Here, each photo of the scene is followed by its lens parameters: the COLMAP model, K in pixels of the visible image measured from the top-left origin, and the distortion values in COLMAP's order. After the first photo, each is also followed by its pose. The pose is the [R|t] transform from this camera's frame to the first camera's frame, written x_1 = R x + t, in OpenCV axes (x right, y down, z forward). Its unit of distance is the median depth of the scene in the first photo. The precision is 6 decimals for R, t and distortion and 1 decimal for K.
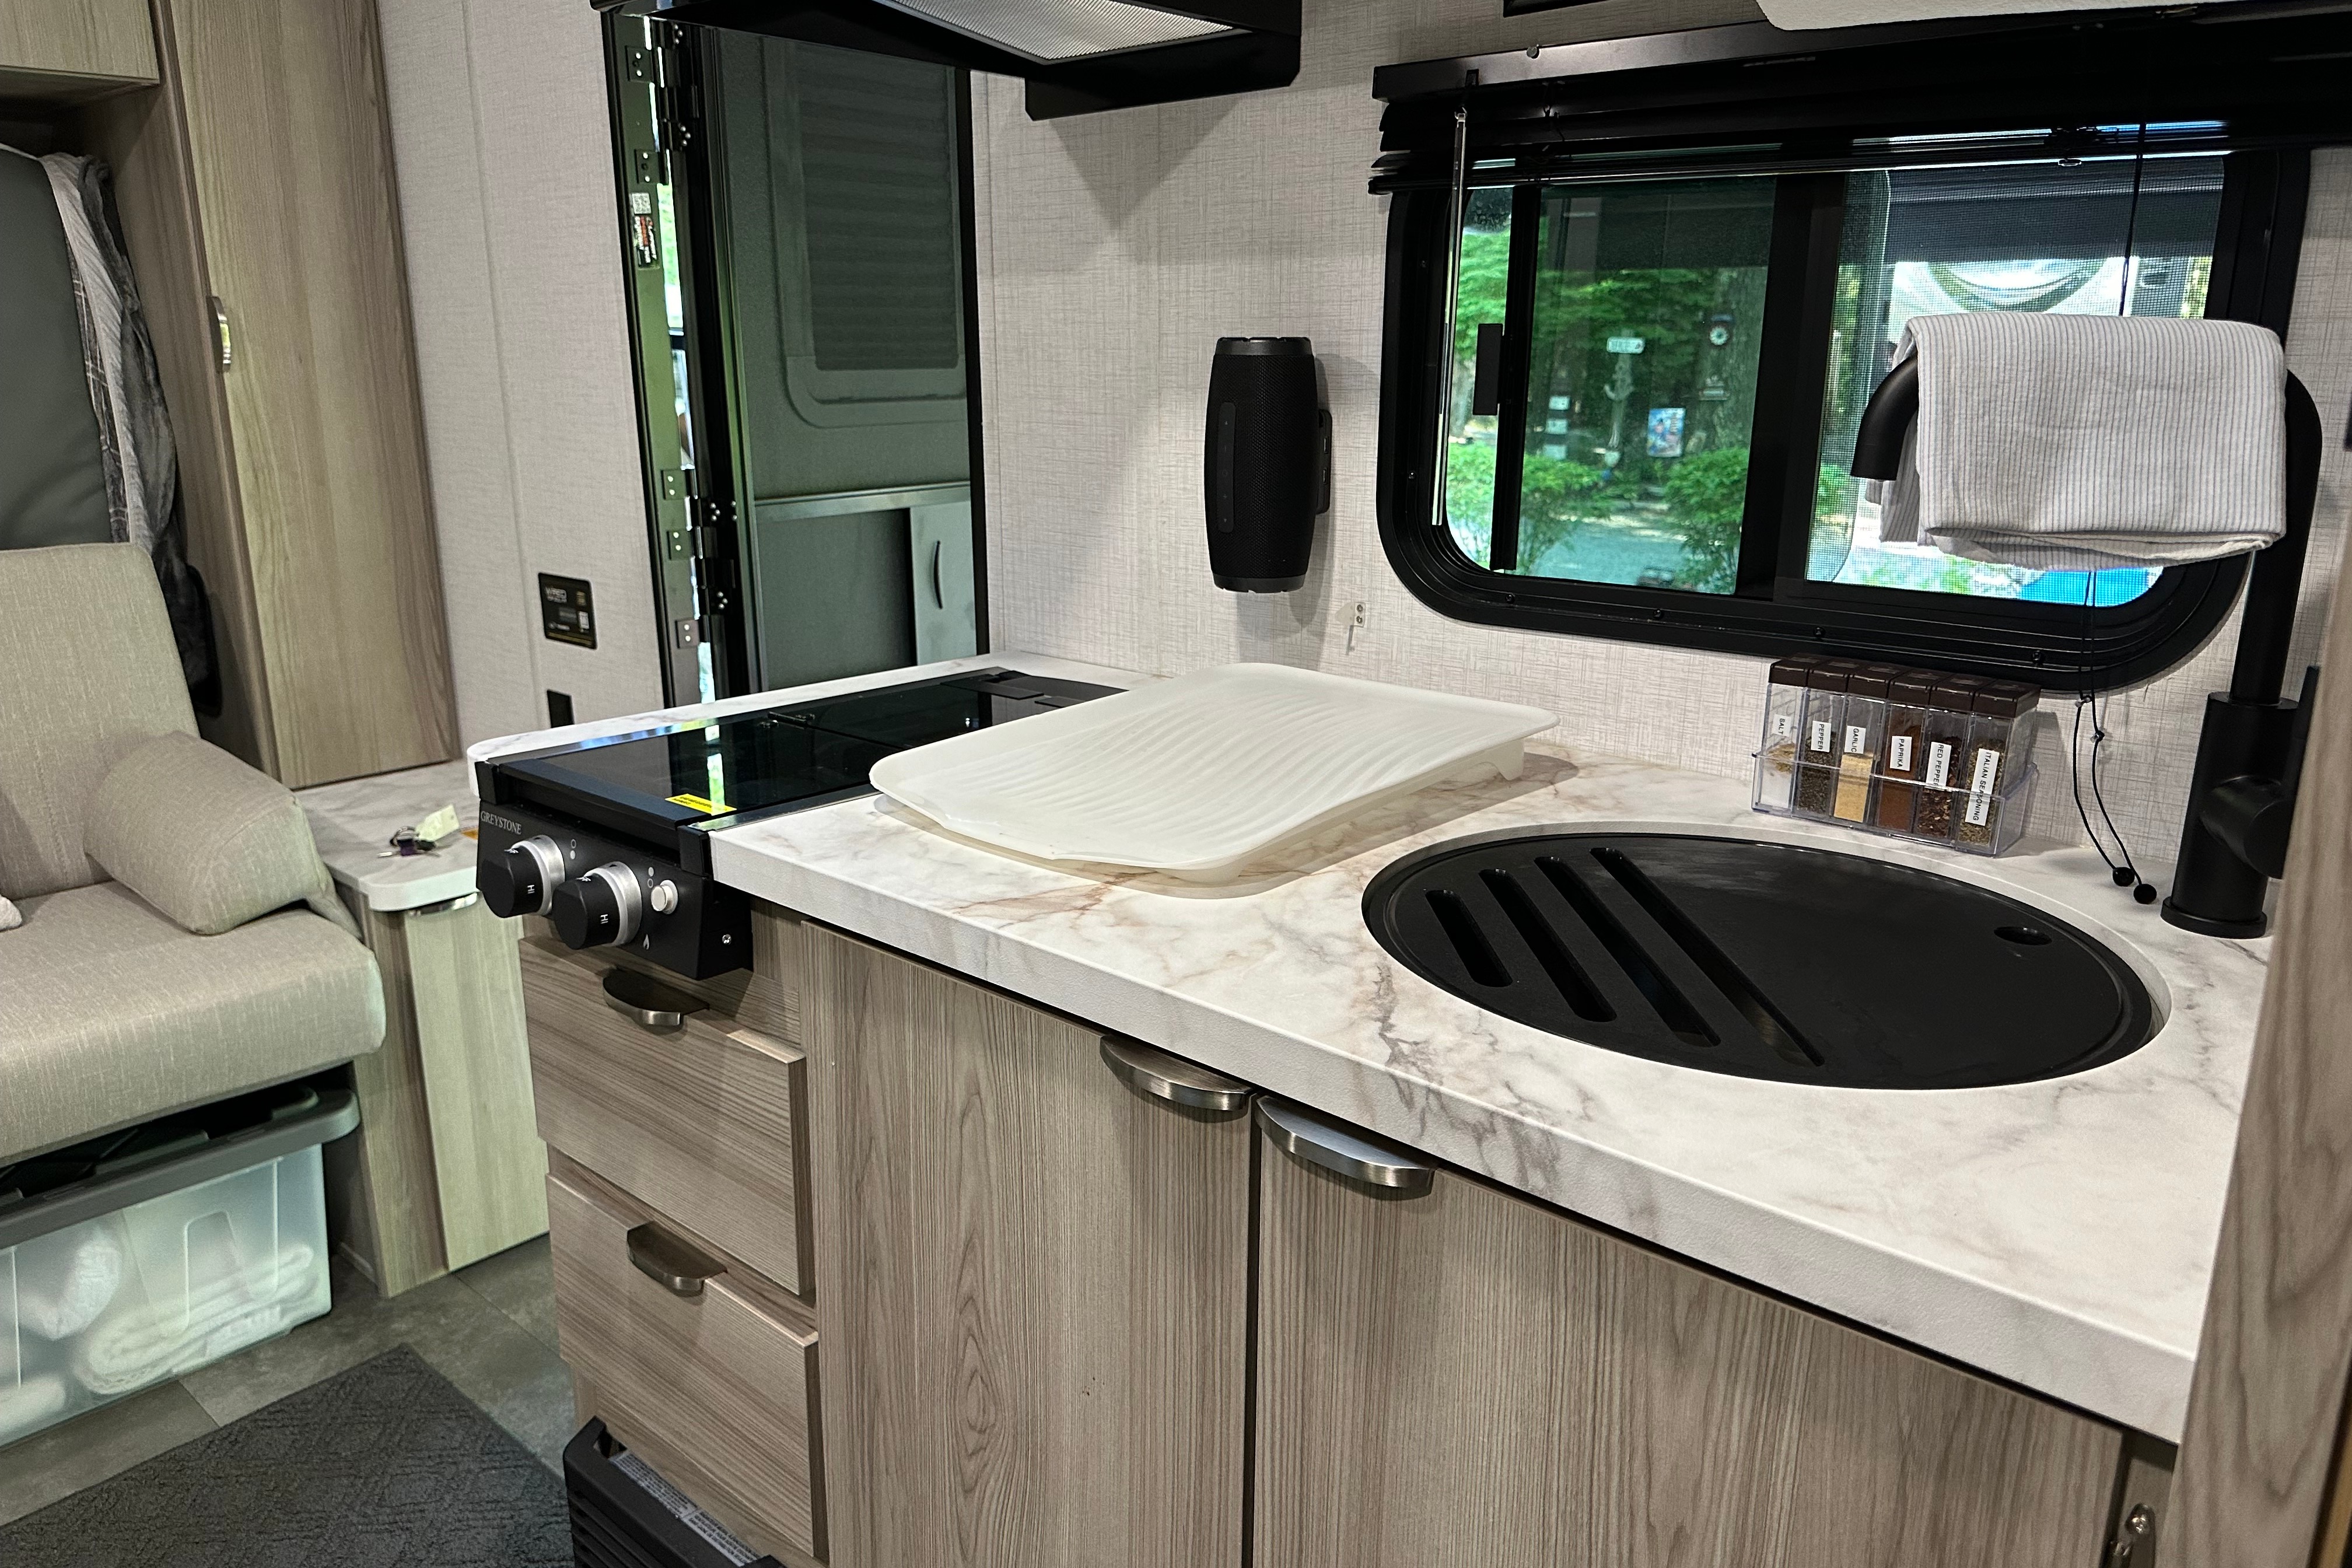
lens RADIAL K [[1669.0, 0, 1176.0], [0, 1669.0, 784.0], [0, 0, 1]] dist [0.008309, -0.021922]
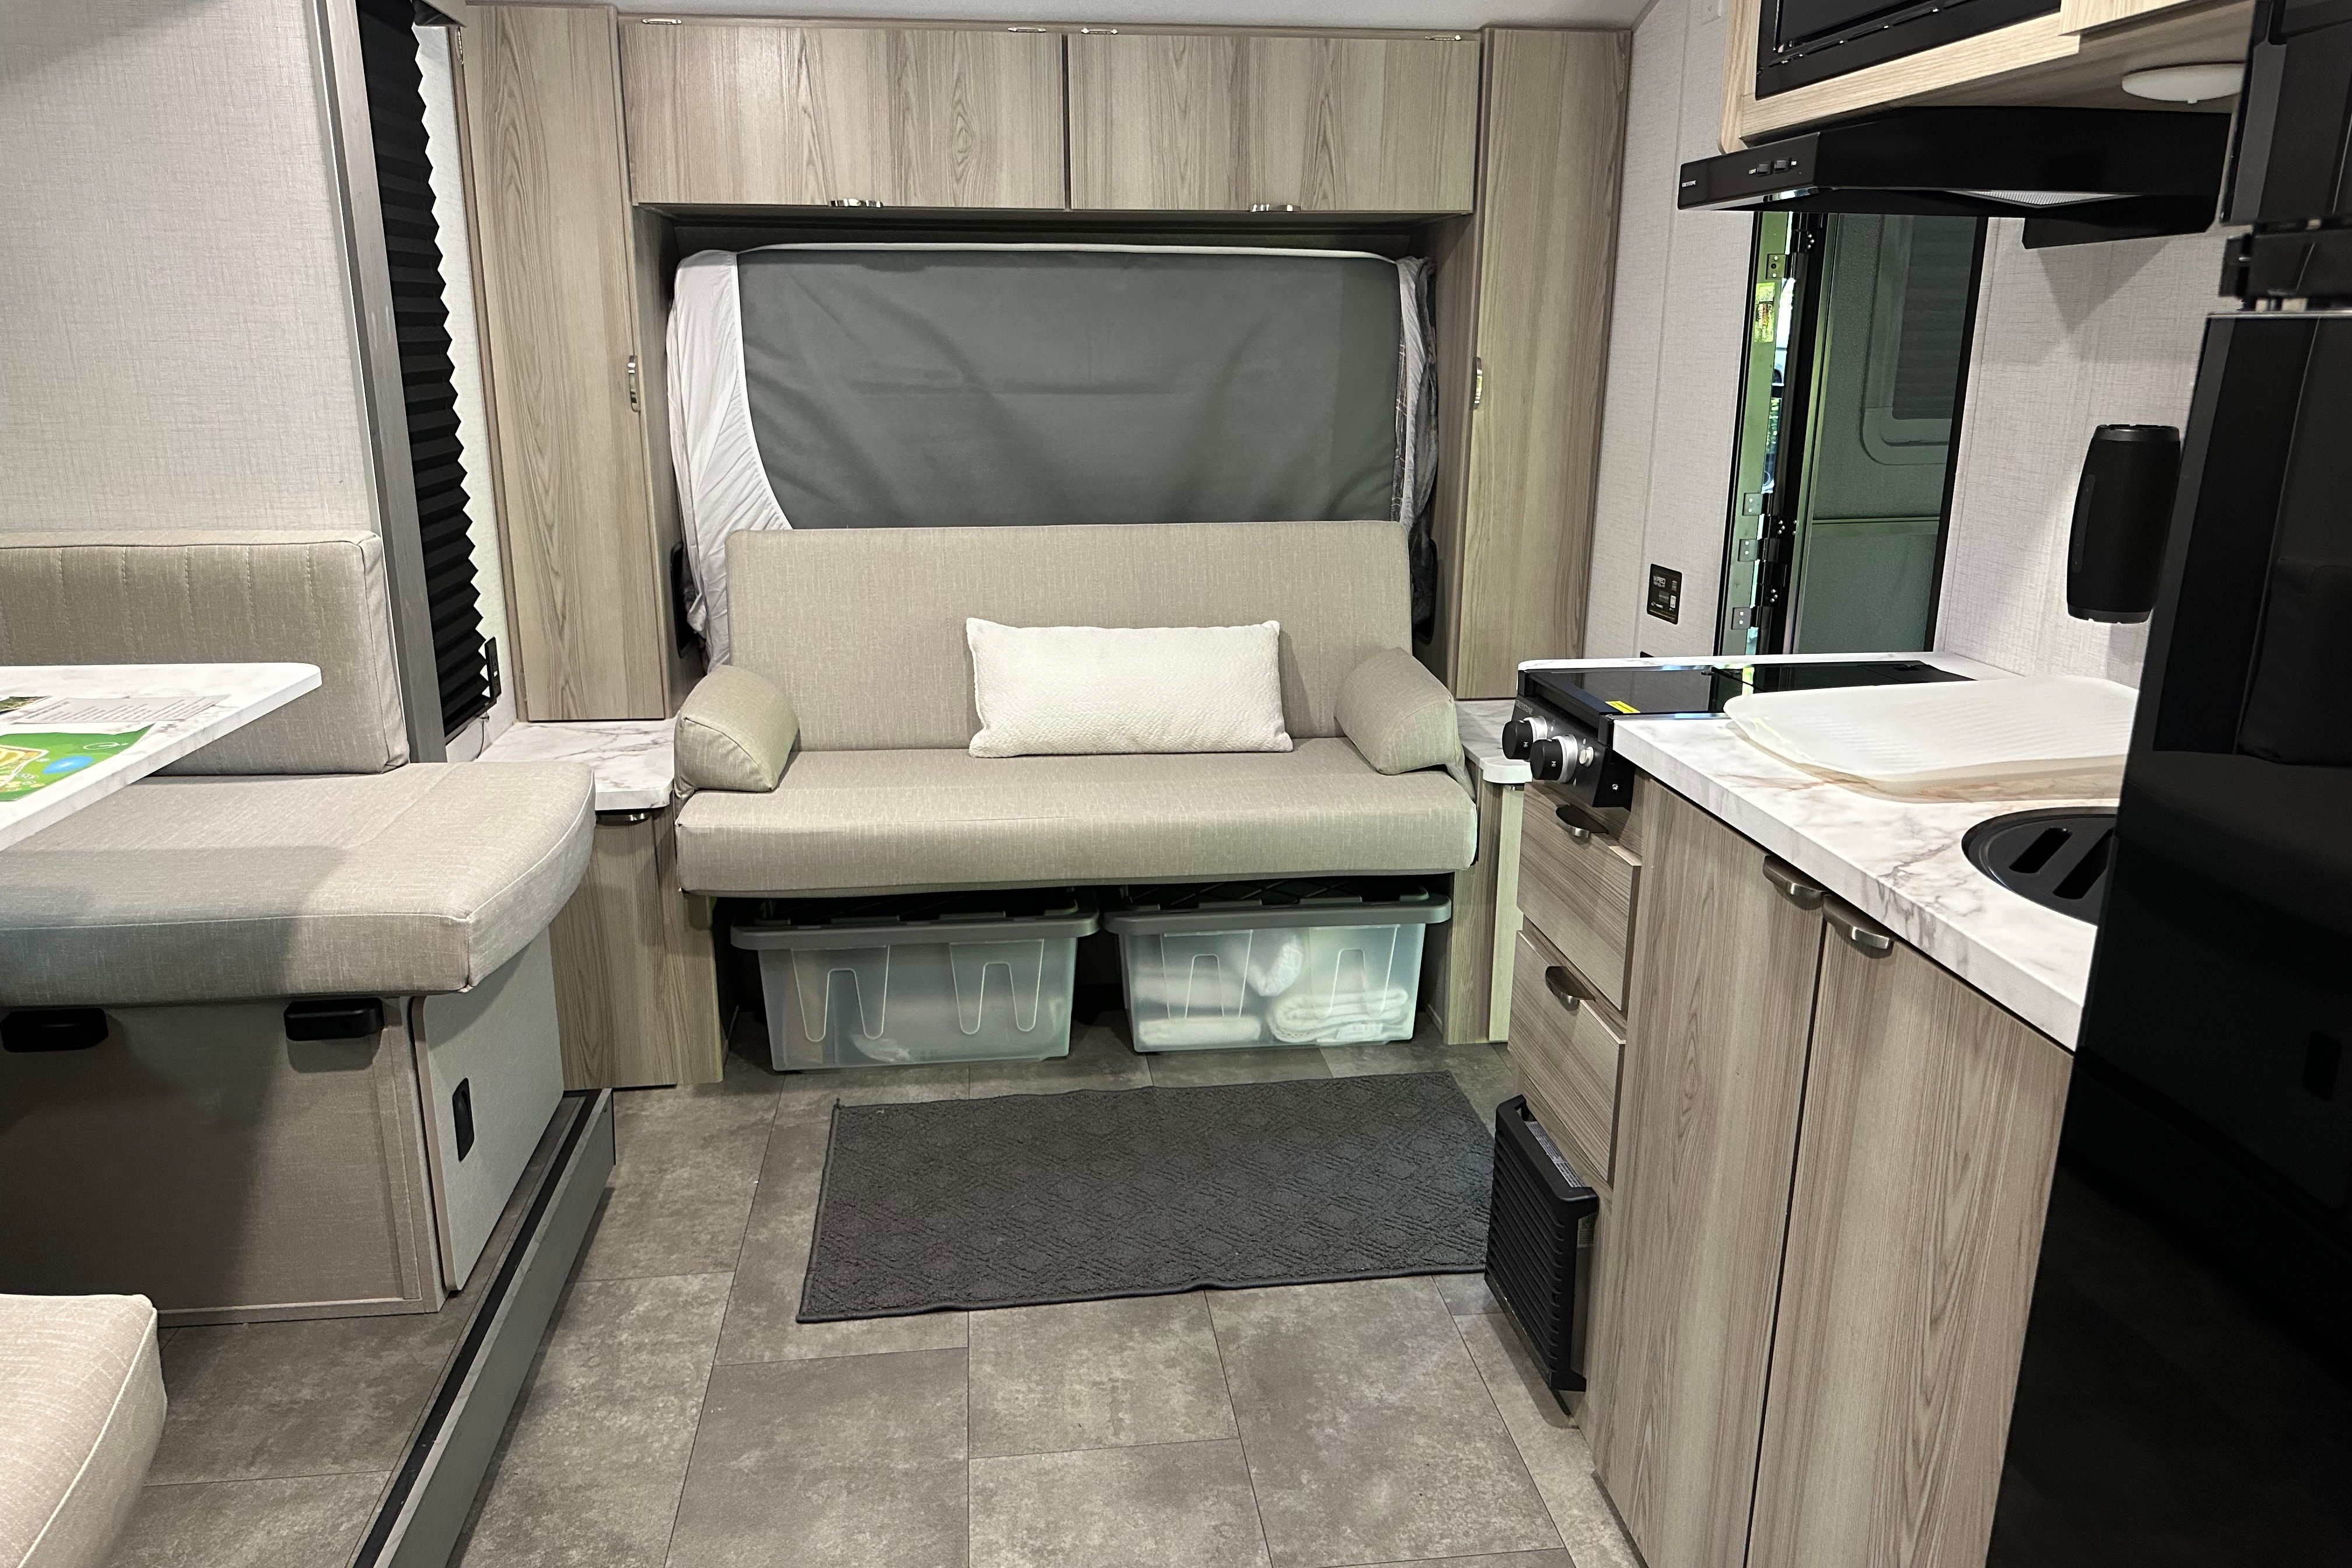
lens RADIAL K [[1661.3, 0, 1176.0], [0, 1661.3, 784.0], [0, 0, 1]] dist [0.341282, -0.480372]
pose [[0.752134, 0.177801, -0.634572, 0.366701], [-0.178828, 0.981852, 0.063147, 0.046233], [0.634283, 0.065984, 0.770280, -0.456389]]
